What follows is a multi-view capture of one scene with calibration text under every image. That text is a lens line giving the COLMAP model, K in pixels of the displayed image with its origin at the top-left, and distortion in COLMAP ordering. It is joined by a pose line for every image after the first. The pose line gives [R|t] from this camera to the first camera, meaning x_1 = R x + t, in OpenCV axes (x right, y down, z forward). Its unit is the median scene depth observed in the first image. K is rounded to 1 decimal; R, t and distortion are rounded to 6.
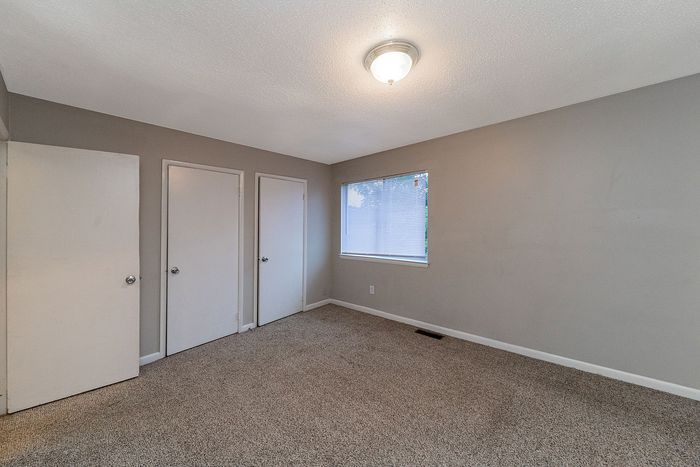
lens RADIAL K [[261.3, 0, 350.0], [0, 261.3, 233.5], [0, 0, 1]] dist [0.001551, 0.000057]
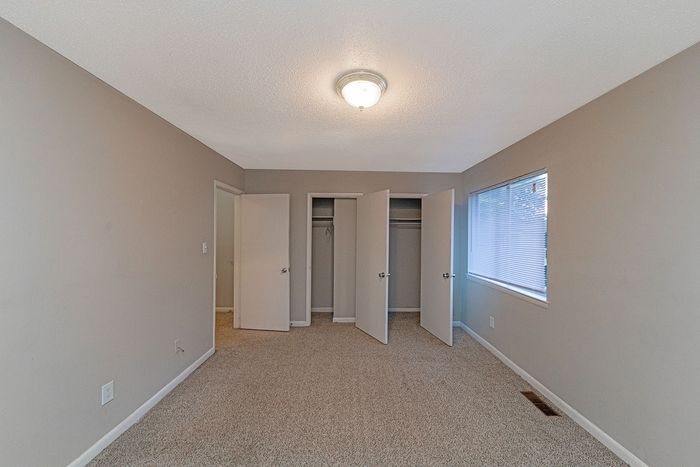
lens RADIAL K [[264.5, 0, 349.9], [0, 264.5, 241.0], [0, 0, 1]] dist [0.000522, 0.000009]
pose [[0.671998, 0.042232, -0.739348, 0.472606], [-0.047099, 0.998789, 0.014242, -0.033840], [0.739054, 0.025252, 0.673173, 0.139376]]
